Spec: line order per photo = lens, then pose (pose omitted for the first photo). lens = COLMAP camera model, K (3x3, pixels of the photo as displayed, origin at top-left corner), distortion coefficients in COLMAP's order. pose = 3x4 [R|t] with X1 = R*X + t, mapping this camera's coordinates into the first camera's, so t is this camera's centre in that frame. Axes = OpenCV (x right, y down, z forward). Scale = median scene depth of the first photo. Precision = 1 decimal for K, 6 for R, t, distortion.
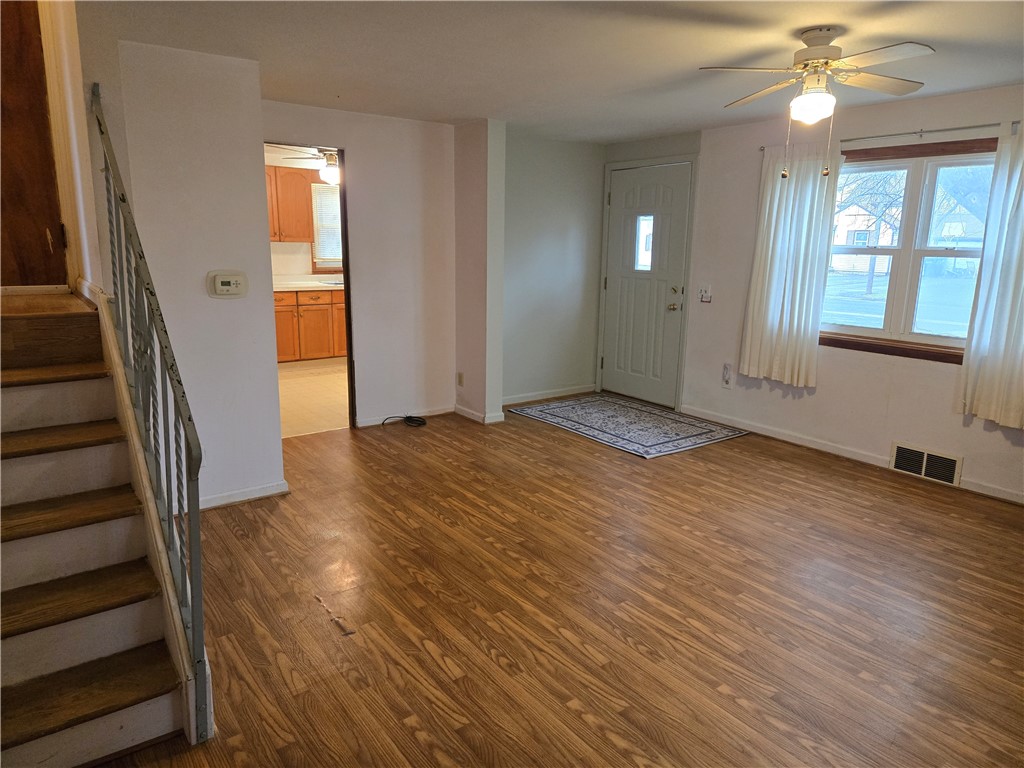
lens RADIAL K [[684.3, 0, 512.0], [0, 684.3, 384.0], [0, 0, 1]] dist [0.061608, -0.057266]
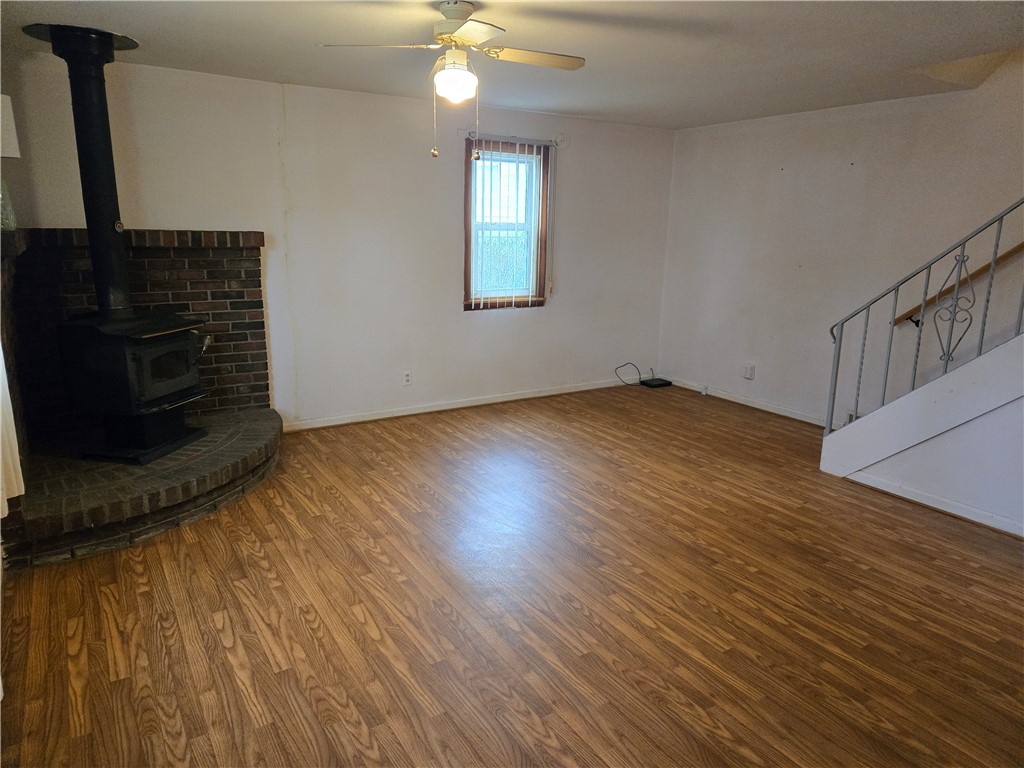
lens RADIAL K [[678.2, 0, 510.1], [0, 678.2, 381.4], [0, 0, 1]] dist [0.085722, -0.081774]
pose [[-0.996899, -0.045990, 0.063856, 0.184899], [-0.014759, 0.906322, 0.422330, -0.288733], [-0.077297, 0.420078, -0.904190, 1.358446]]
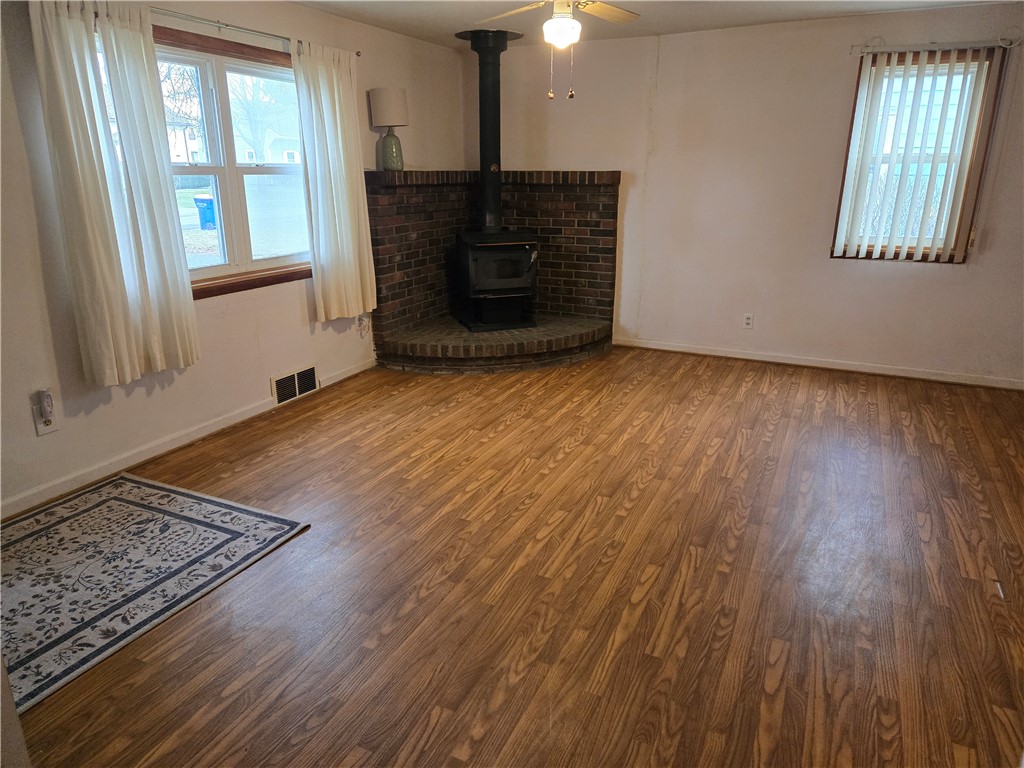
lens RADIAL K [[675.5, 0, 513.2], [0, 675.5, 372.3], [0, 0, 1]] dist [0.047264, -0.005326]
pose [[-0.472955, -0.269063, 0.838999, -0.384723], [0.175637, 0.904330, 0.389023, -0.232533], [-0.863403, 0.331350, -0.380450, 1.107077]]
